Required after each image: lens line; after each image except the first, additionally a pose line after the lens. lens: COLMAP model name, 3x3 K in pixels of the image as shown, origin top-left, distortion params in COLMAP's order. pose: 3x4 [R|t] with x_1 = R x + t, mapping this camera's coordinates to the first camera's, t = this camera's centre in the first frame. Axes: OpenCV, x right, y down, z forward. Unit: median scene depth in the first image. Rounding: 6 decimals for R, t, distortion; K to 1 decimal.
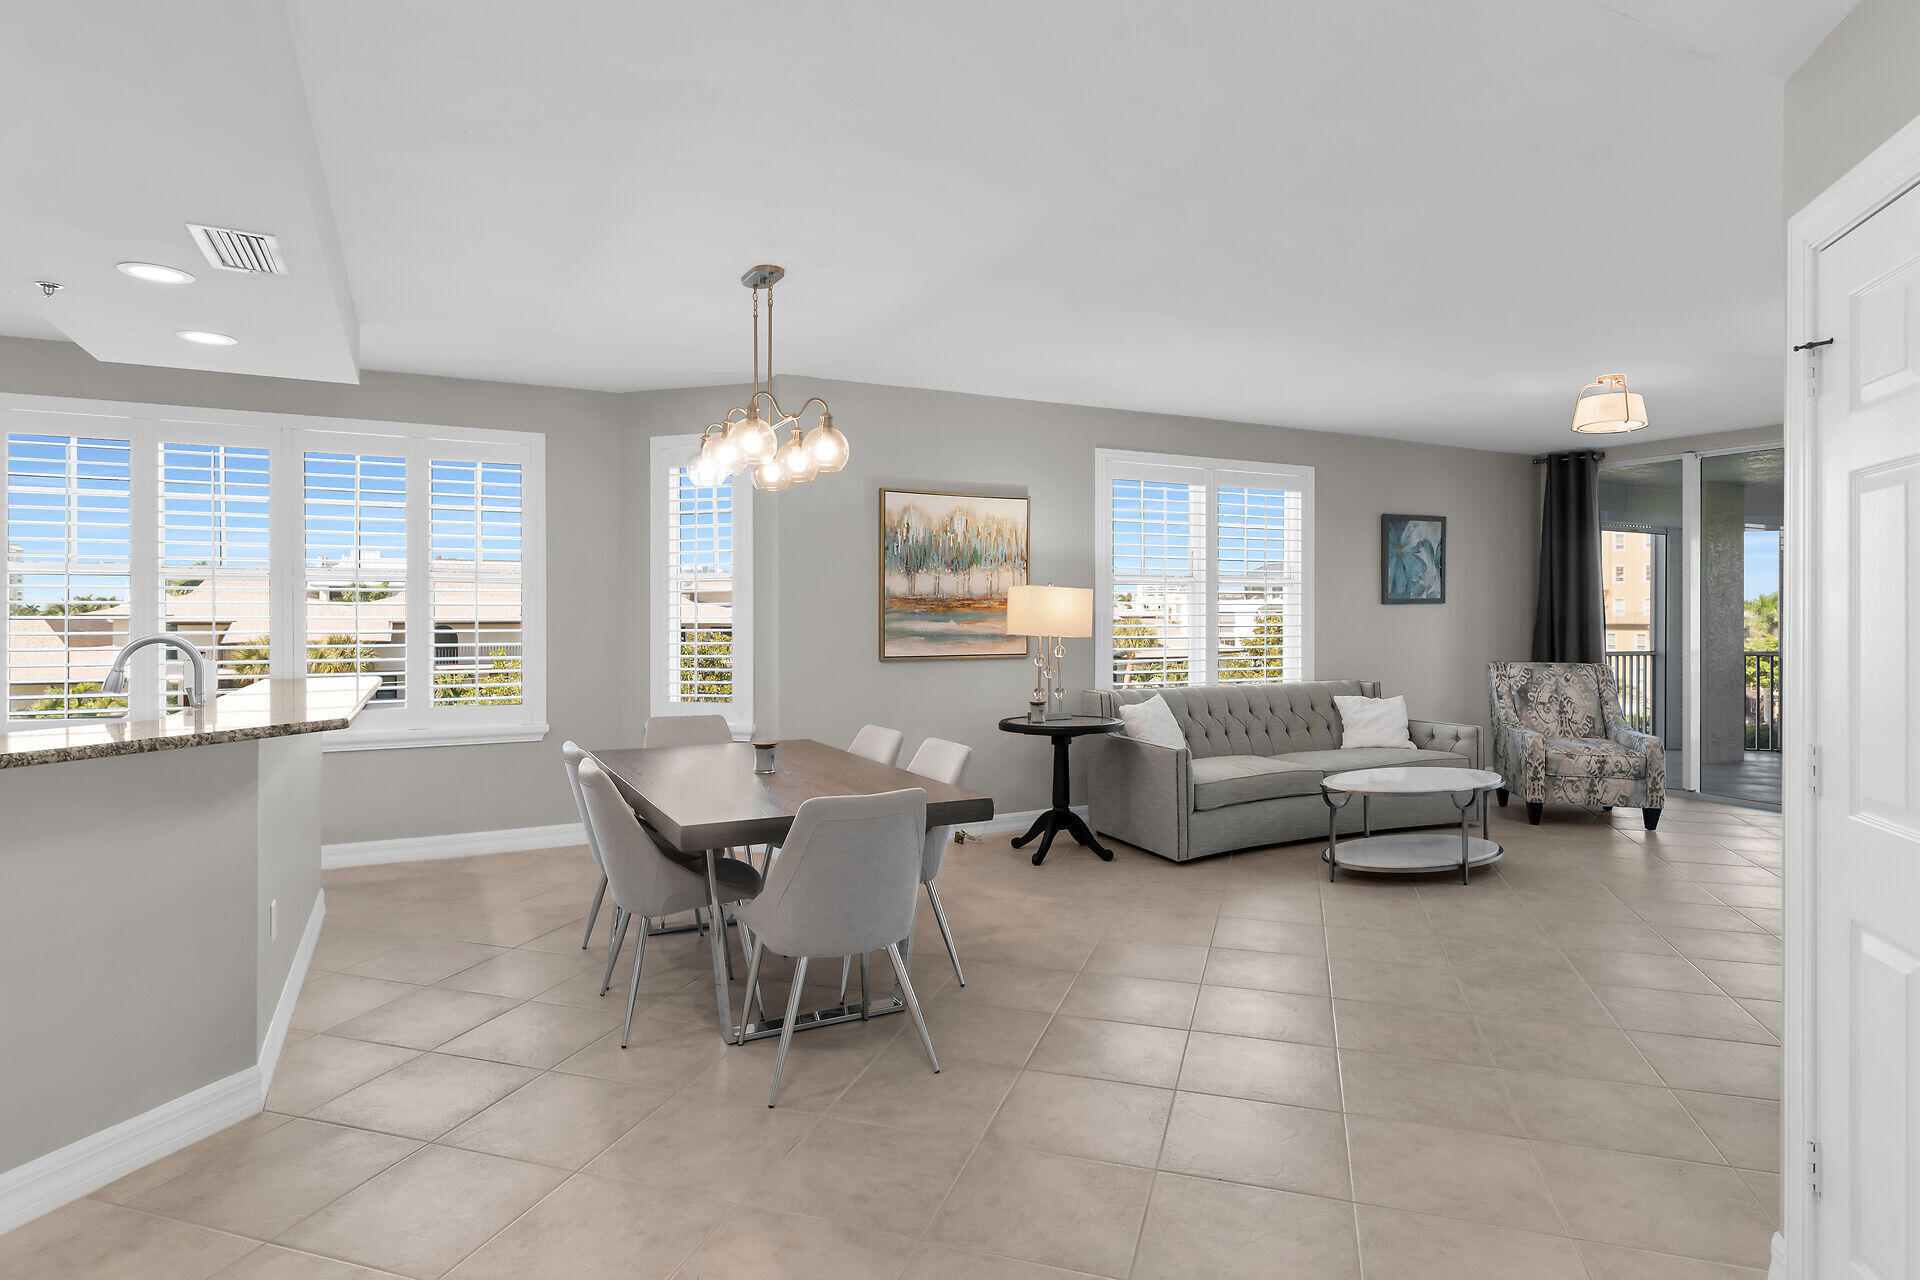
lens RADIAL K [[1075.9, 0, 953.7], [0, 1075.9, 611.1], [0, 0, 1]] dist [0.005406, -0.002949]
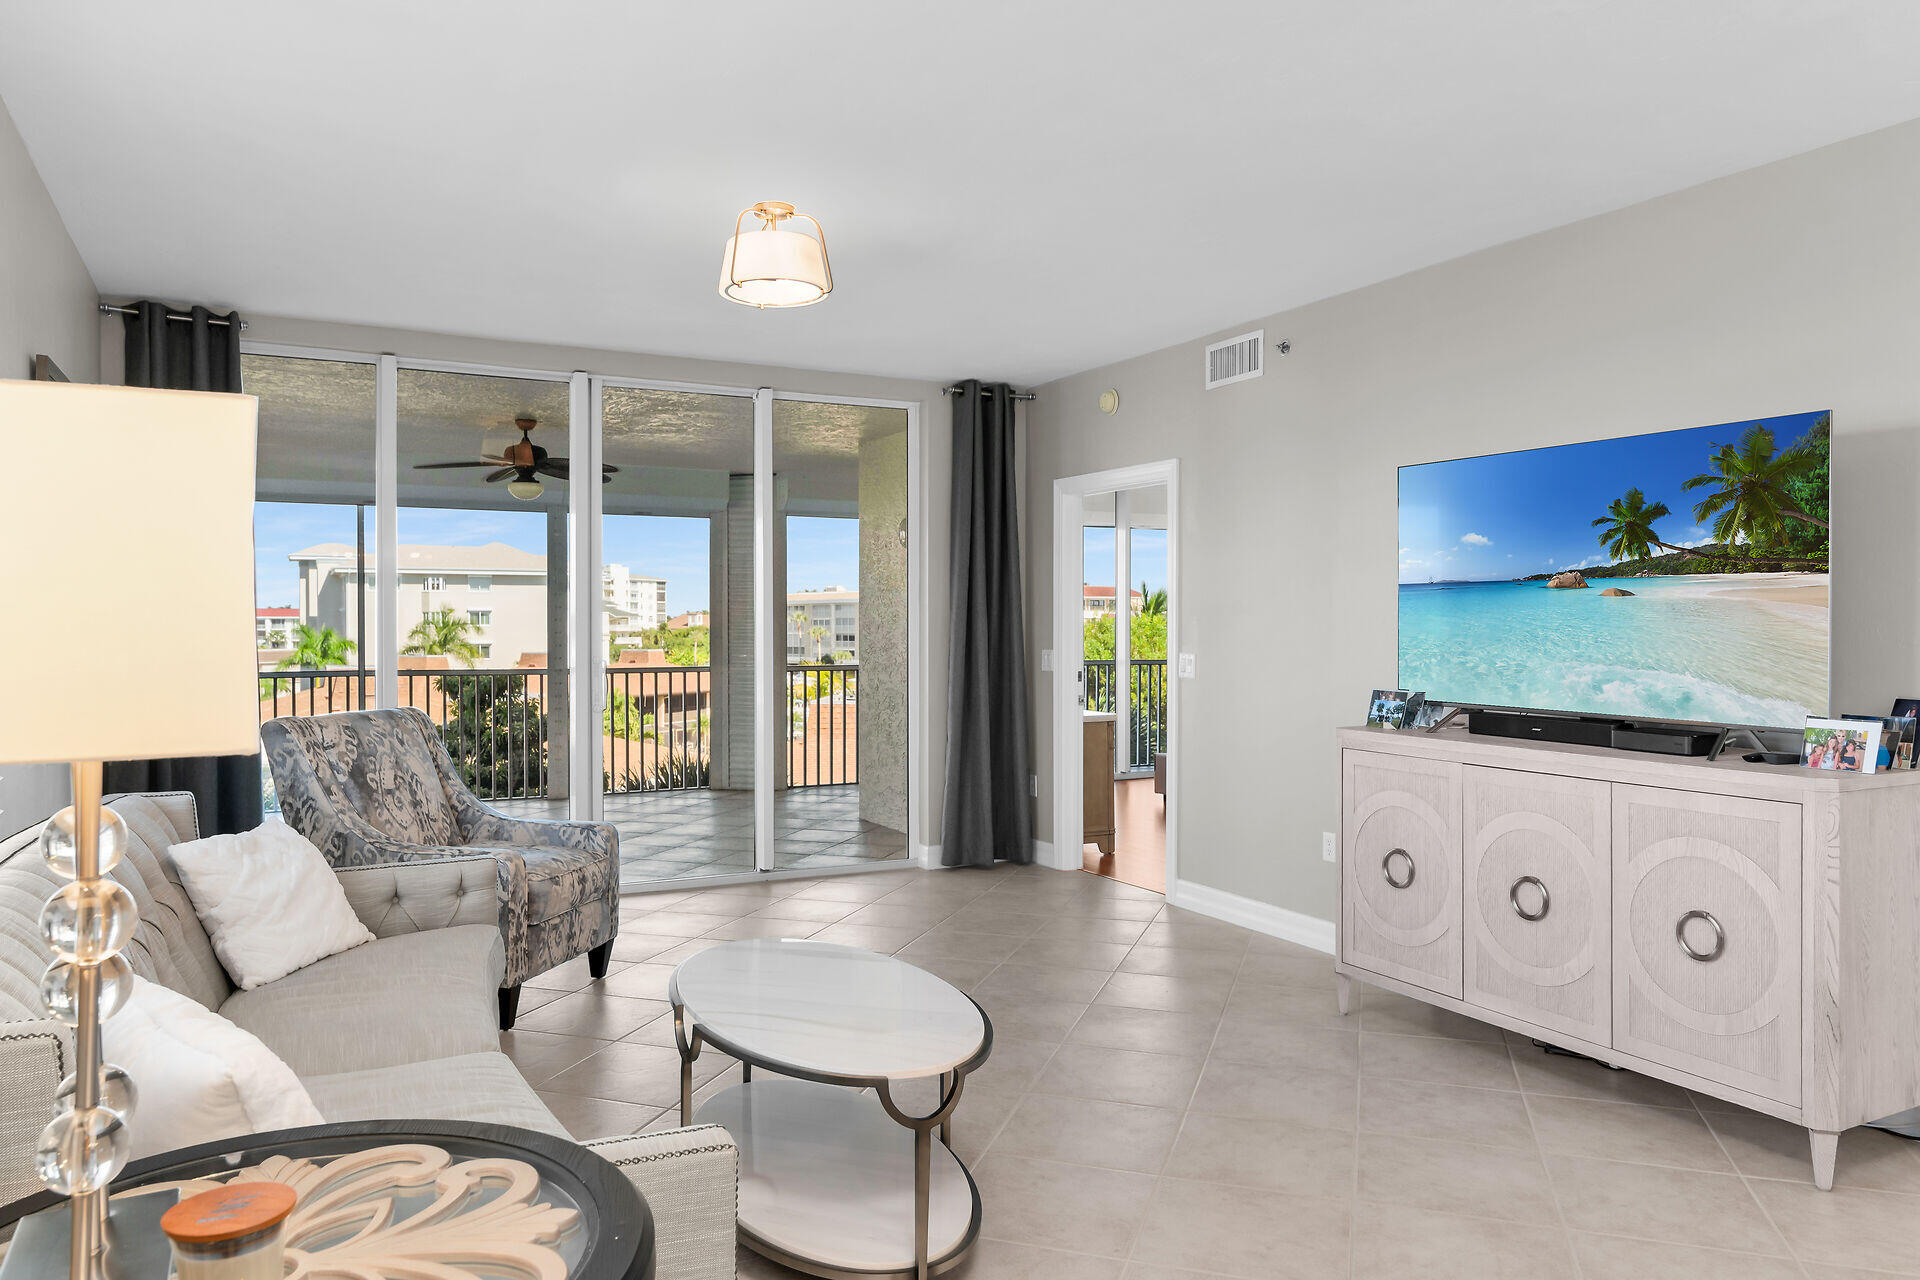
lens RADIAL K [[1328.9, 0, 965.9], [0, 1328.9, 655.1], [0, 0, 1]] dist [0.020039, -0.004826]
pose [[-0.004430, -0.024756, 0.999684, -0.085644], [-0.004047, 0.999686, 0.024739, 0.004969], [-0.999982, -0.003936, -0.004529, 0.777293]]
